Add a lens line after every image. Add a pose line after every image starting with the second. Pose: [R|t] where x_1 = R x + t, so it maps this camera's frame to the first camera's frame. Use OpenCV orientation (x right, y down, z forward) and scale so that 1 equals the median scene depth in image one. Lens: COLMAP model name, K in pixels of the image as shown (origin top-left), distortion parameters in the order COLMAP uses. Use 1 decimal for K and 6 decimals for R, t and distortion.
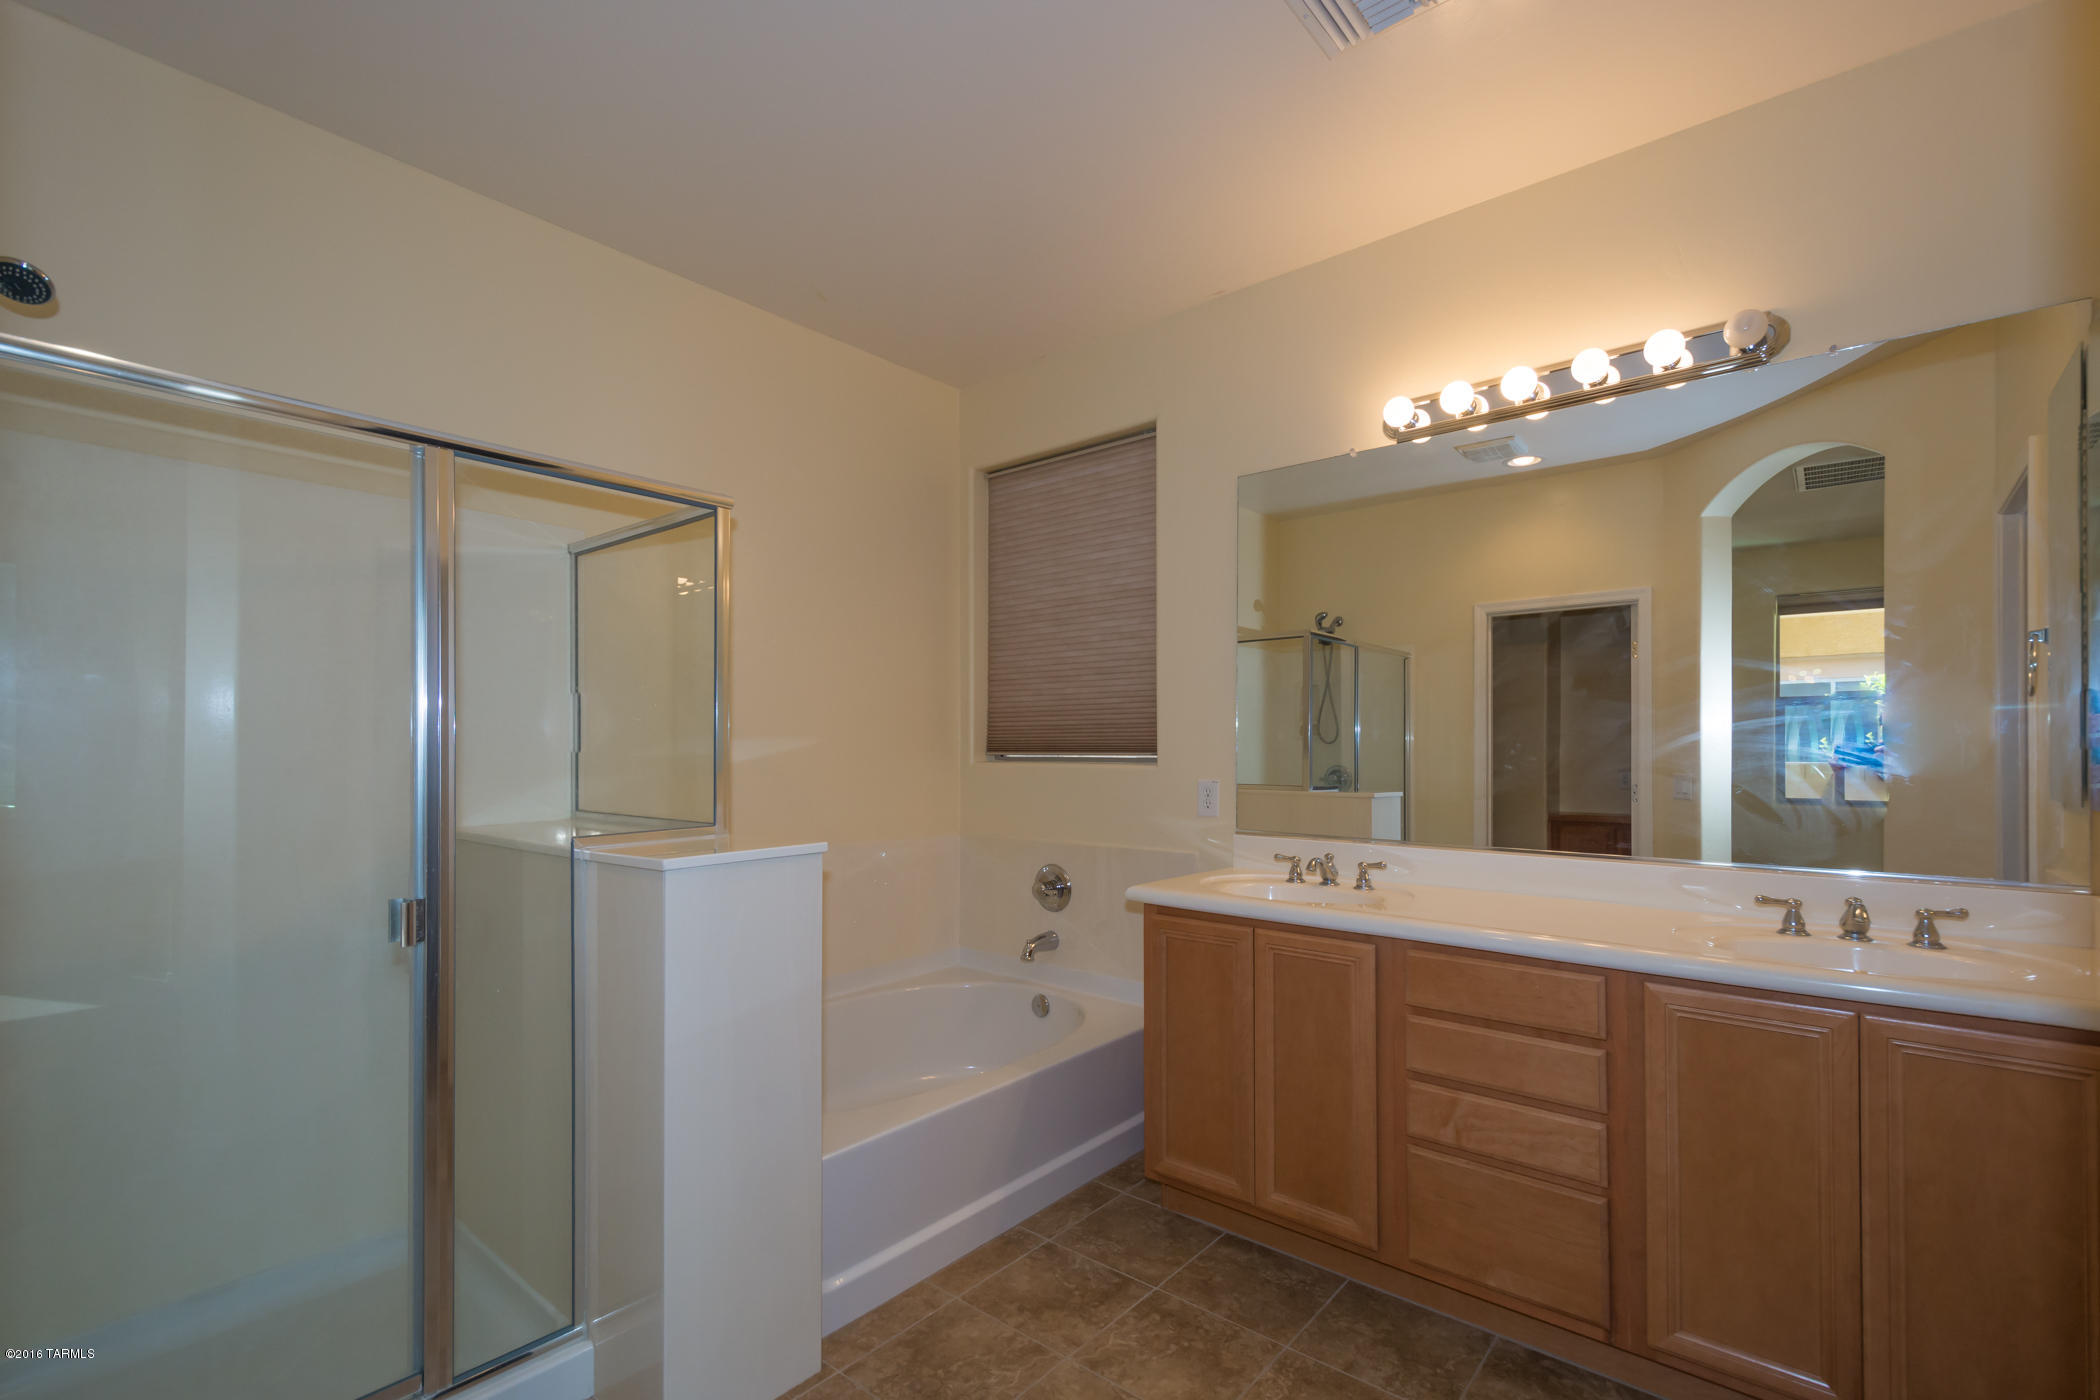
lens RADIAL K [[927.7, 0, 1082.9], [0, 927.7, 742.3], [0, 0, 1]] dist [0.012404, -0.000514]
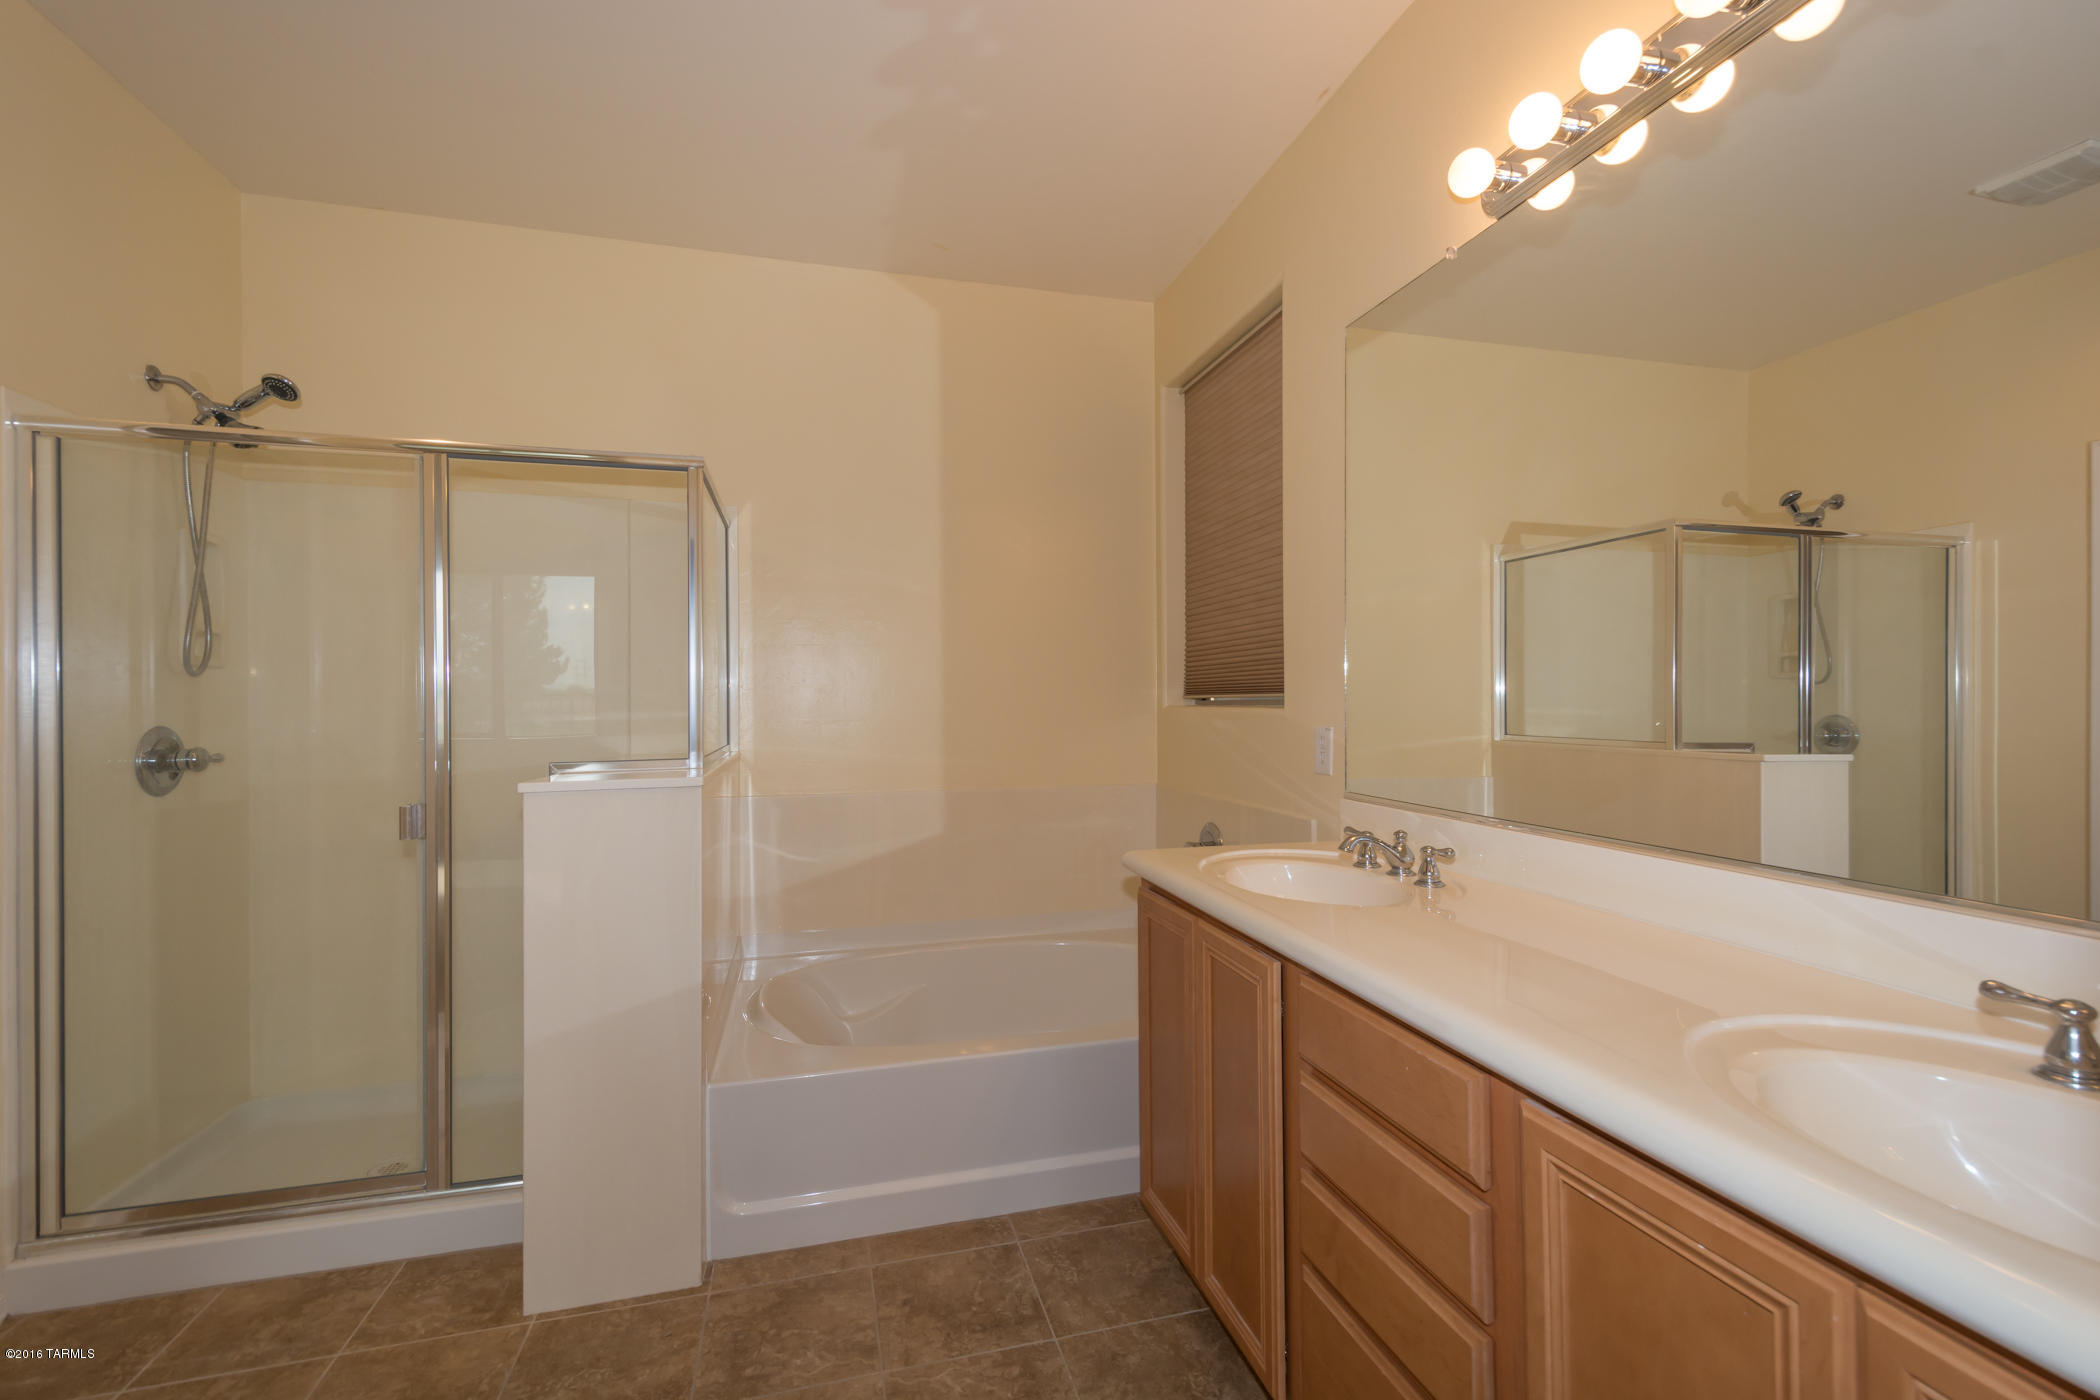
lens RADIAL K [[927.7, 0, 1057.6], [0, 927.7, 699.3], [0, 0, 1]] dist [0.012404, -0.000514]
pose [[0.821362, -0.004317, -0.570391, 0.501882], [0.007830, 0.999962, 0.003708, 0.016133], [0.570353, -0.007512, 0.821365, 0.298015]]
